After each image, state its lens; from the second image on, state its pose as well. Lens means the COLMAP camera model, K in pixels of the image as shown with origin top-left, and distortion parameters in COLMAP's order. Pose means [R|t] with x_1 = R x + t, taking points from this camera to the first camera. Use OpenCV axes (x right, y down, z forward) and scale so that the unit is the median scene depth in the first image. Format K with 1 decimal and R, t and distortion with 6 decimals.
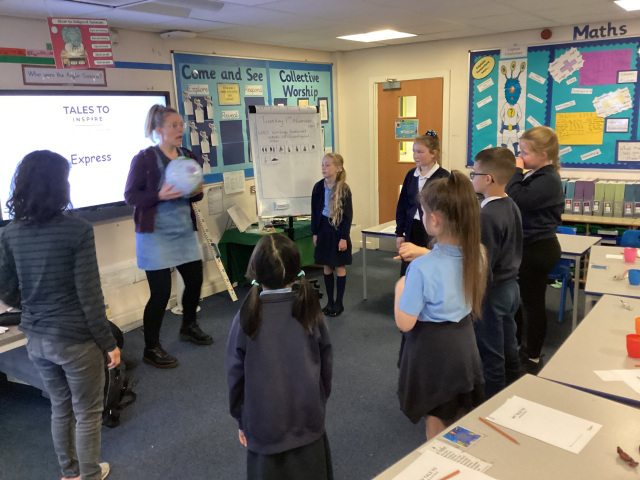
lens RADIAL K [[592.2, 0, 314.3], [0, 592.2, 240.0], [0, 0, 1]] dist [0.019370, 0.000000]
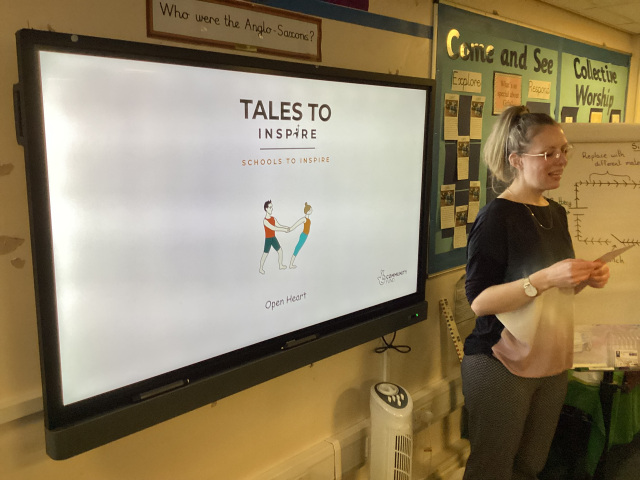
lens RADIAL K [[592.2, 0, 325.1], [0, 592.2, 239.4], [0, 0, 1]] dist [0.019370, 0.000000]
pose [[0.990166, 0.079001, -0.115456, -0.219210], [-0.080883, 0.996655, -0.011702, -0.093185], [0.114145, 0.020926, 0.993244, 0.436311]]
